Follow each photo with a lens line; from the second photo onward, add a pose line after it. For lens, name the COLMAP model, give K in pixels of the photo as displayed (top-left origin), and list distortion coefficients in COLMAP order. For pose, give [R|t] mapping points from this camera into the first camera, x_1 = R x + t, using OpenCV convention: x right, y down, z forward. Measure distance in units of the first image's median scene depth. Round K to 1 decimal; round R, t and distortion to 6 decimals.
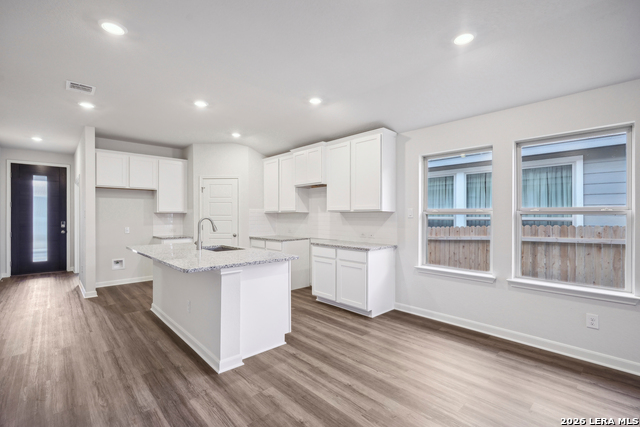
lens RADIAL K [[295.7, 0, 320.0], [0, 295.7, 213.5], [0, 0, 1]] dist [0.001977, 0.001590]
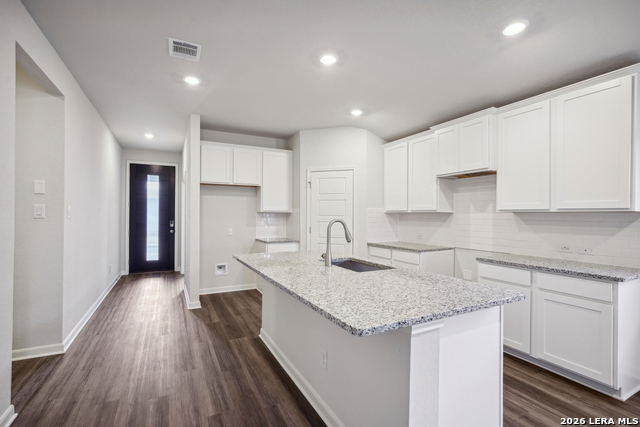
lens RADIAL K [[295.3, 0, 321.8], [0, 295.3, 210.3], [0, 0, 1]] dist [-0.000792, 0.000117]
pose [[0.966967, 0.001442, -0.254898, -0.169864], [-0.004204, 0.999938, -0.010289, -0.000328], [0.254867, 0.011021, 0.966913, 0.225180]]
